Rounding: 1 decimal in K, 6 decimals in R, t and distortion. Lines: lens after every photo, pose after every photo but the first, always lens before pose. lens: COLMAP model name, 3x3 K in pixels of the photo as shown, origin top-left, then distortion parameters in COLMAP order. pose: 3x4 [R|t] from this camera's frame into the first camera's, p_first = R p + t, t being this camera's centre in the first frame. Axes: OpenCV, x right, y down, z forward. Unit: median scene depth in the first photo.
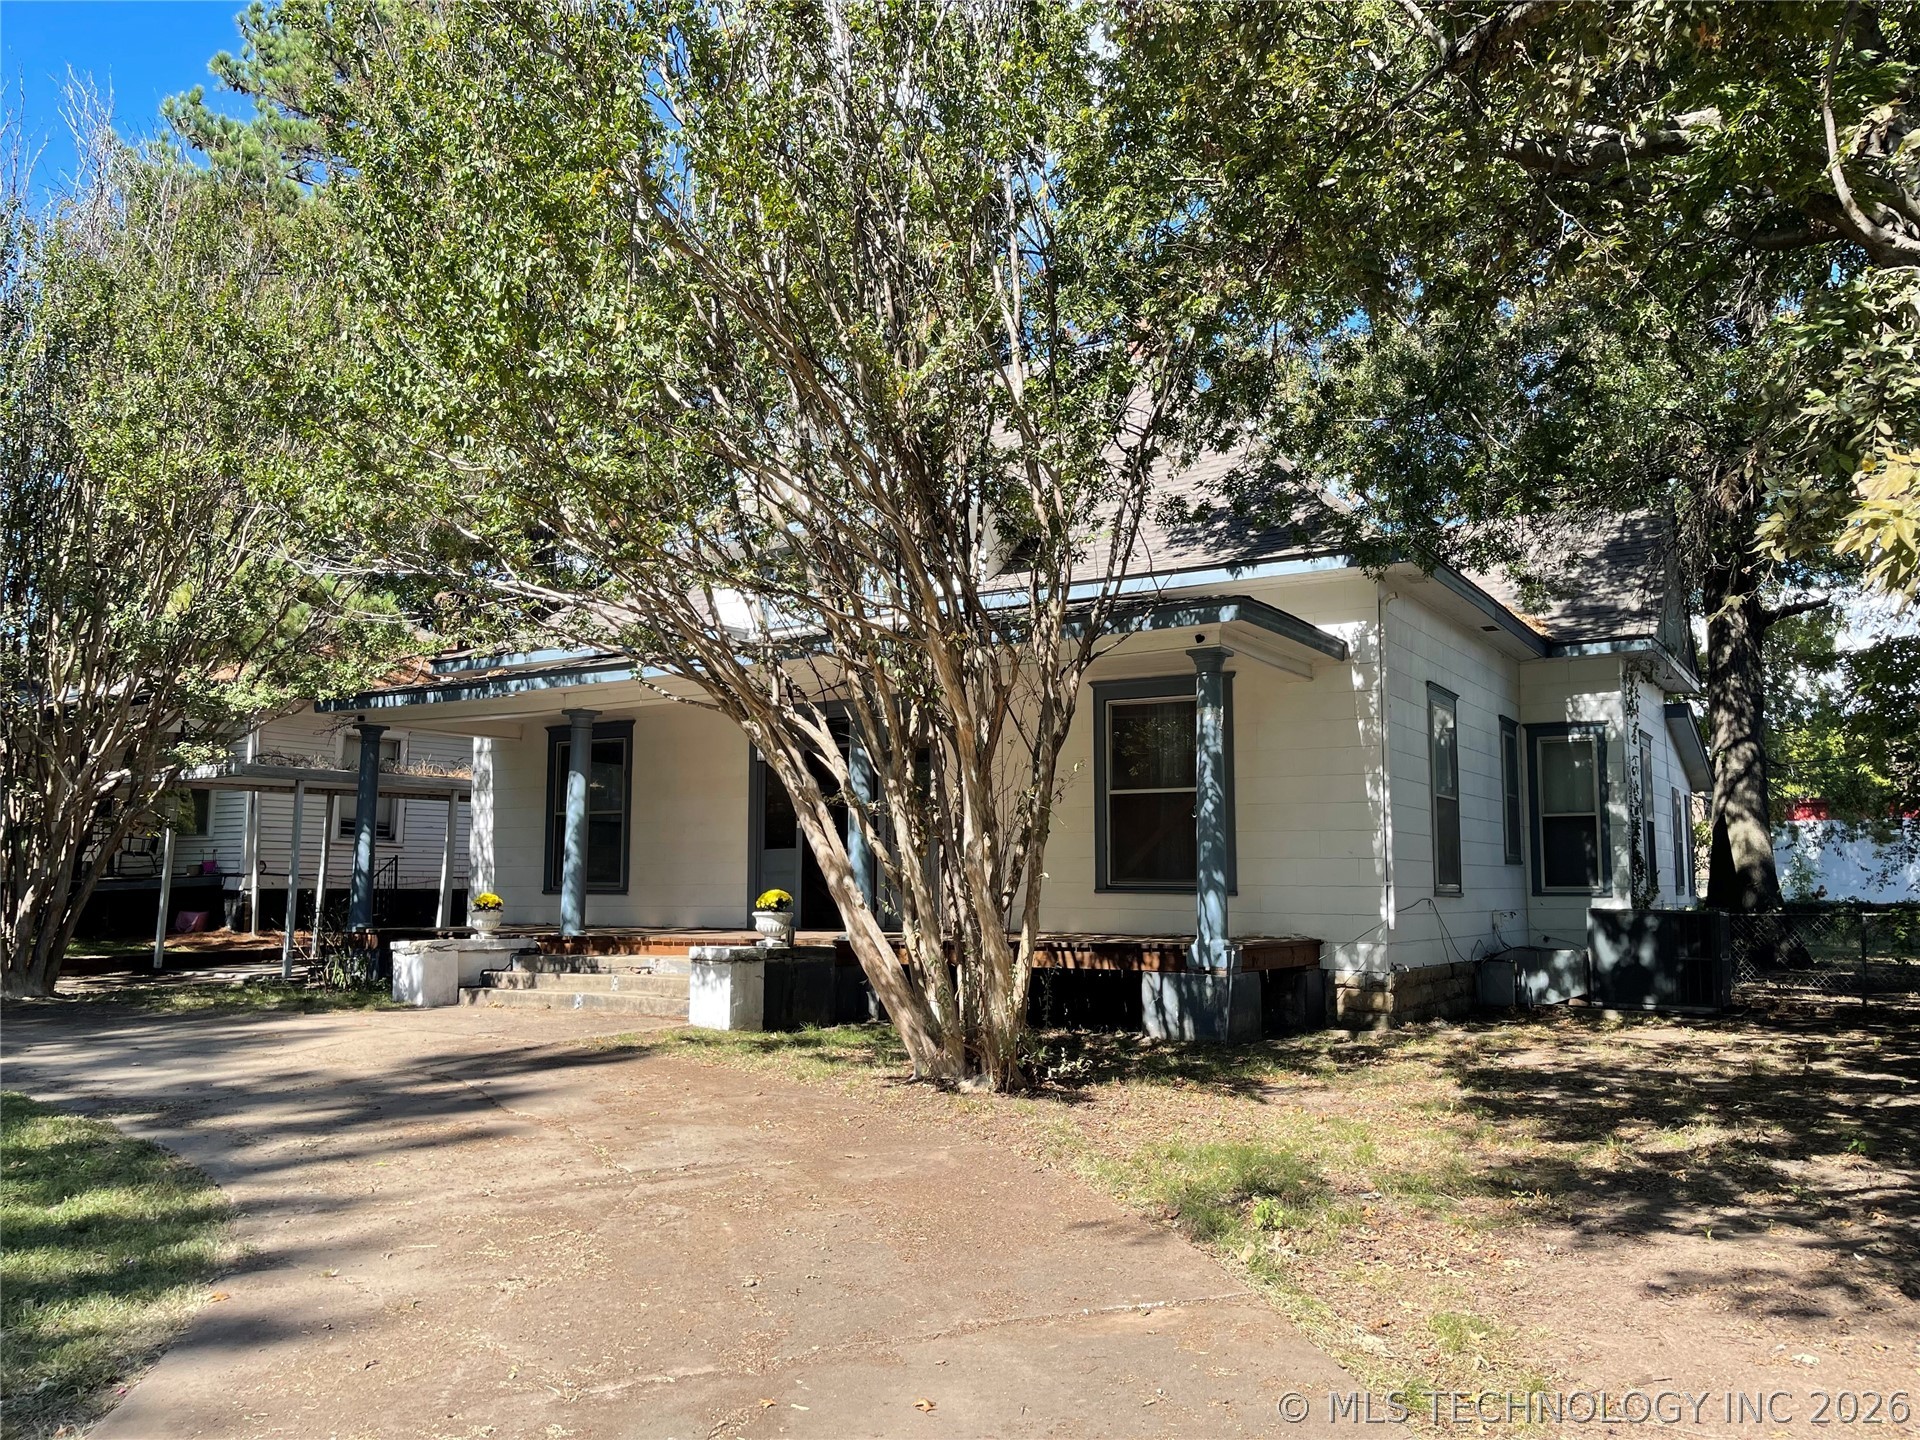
lens RADIAL K [[1459.9, 0, 960.4], [0, 1459.9, 725.8], [0, 0, 1]] dist [0.047473, -0.064877]
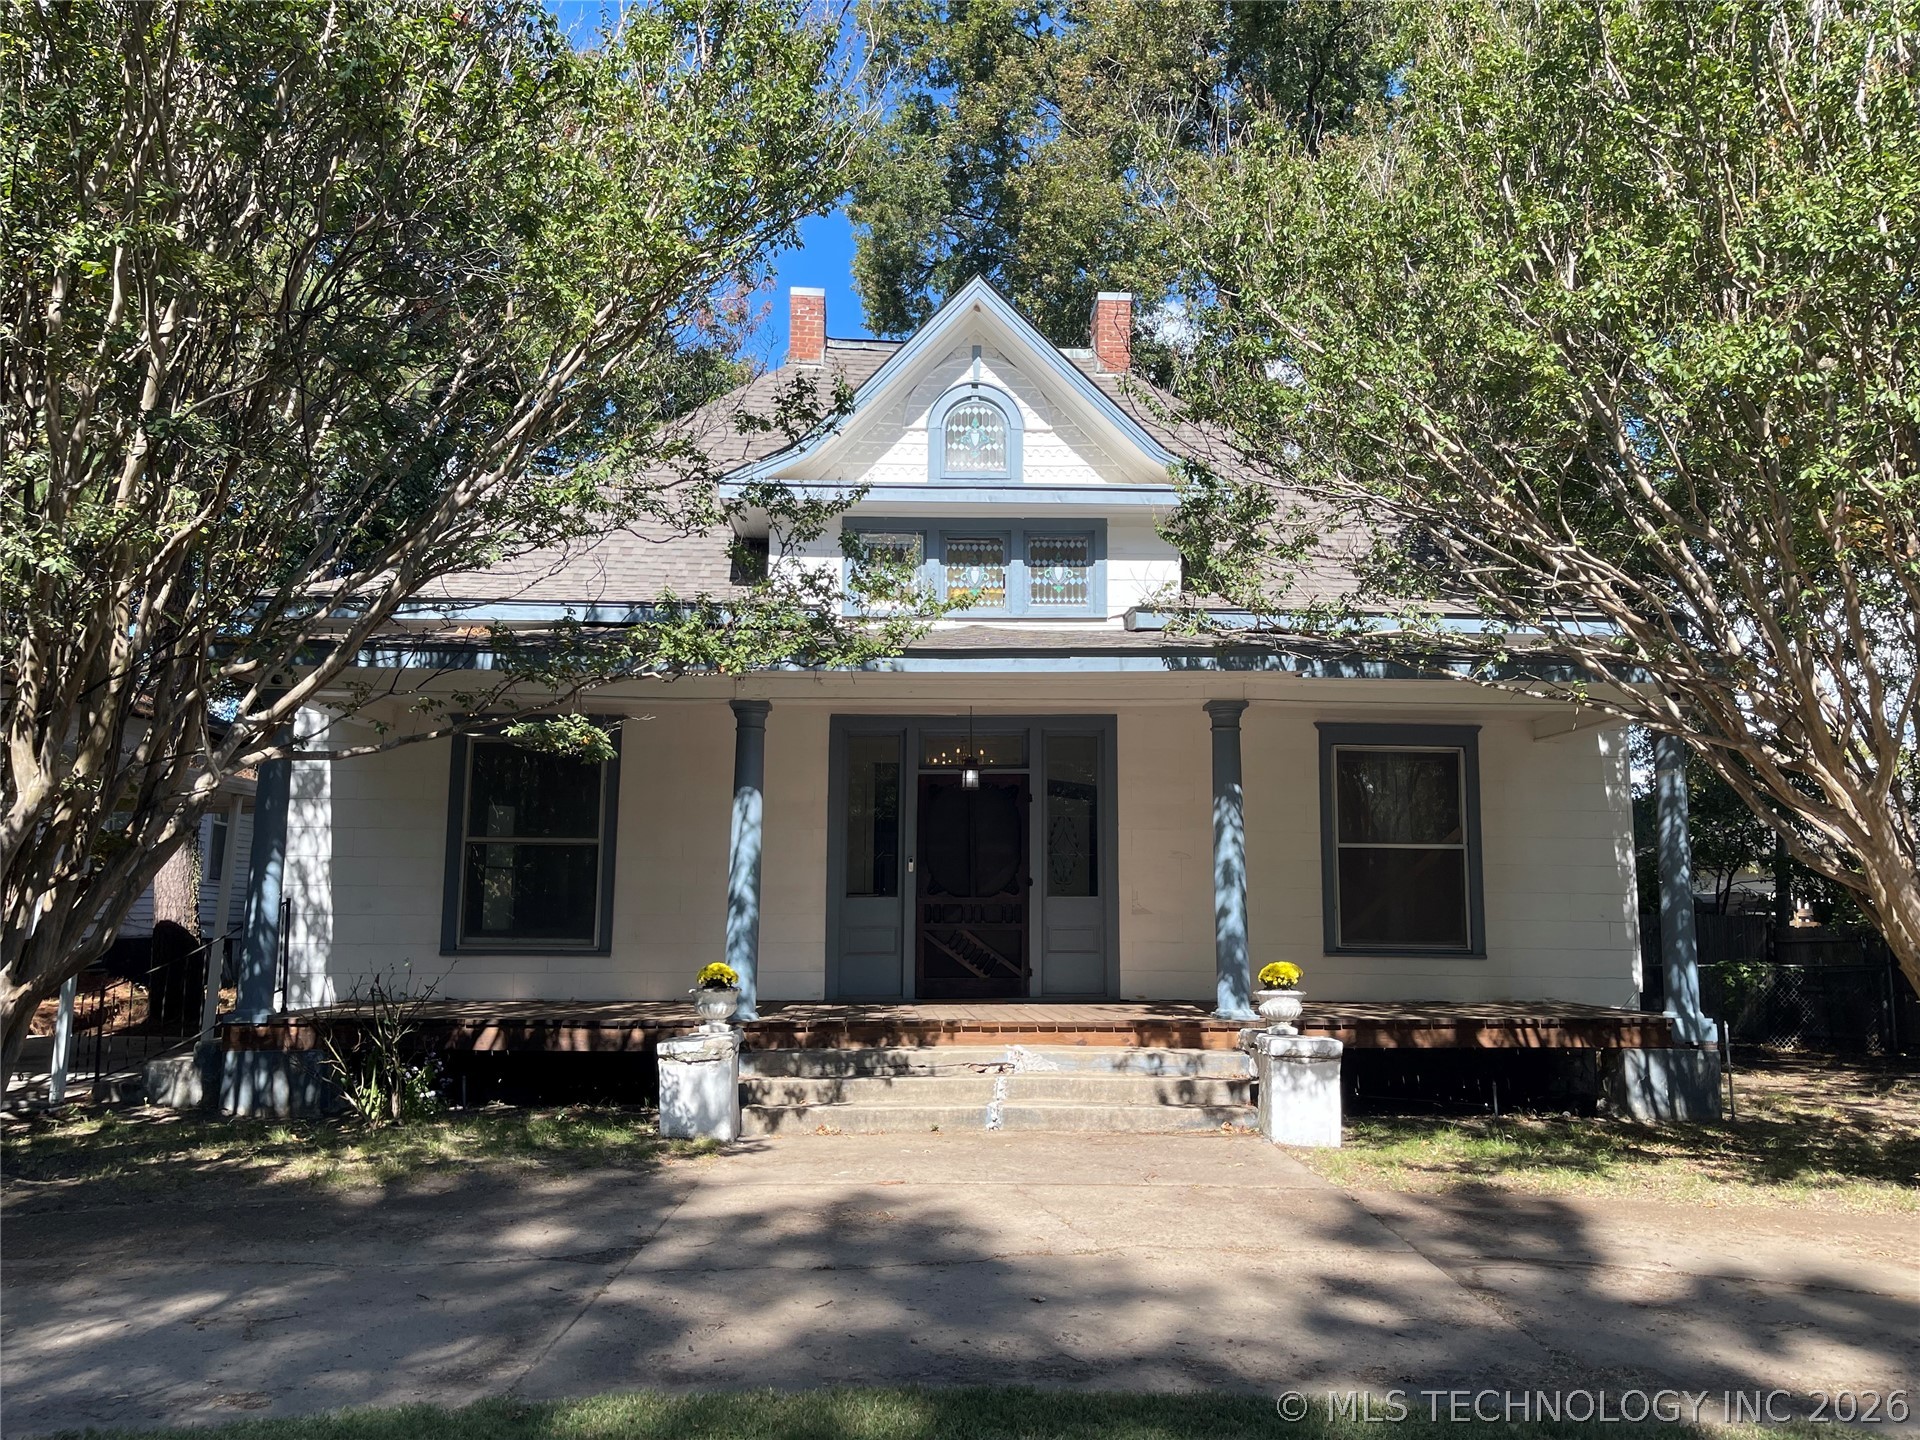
lens RADIAL K [[1459.9, 0, 958.4], [0, 1459.9, 719.6], [0, 0, 1]] dist [0.047473, -0.064877]
pose [[0.825347, 0.081419, 0.558724, -0.745050], [-0.066787, 0.996679, -0.046580, 0.031368], [-0.560661, 0.001129, 0.828044, 0.455755]]
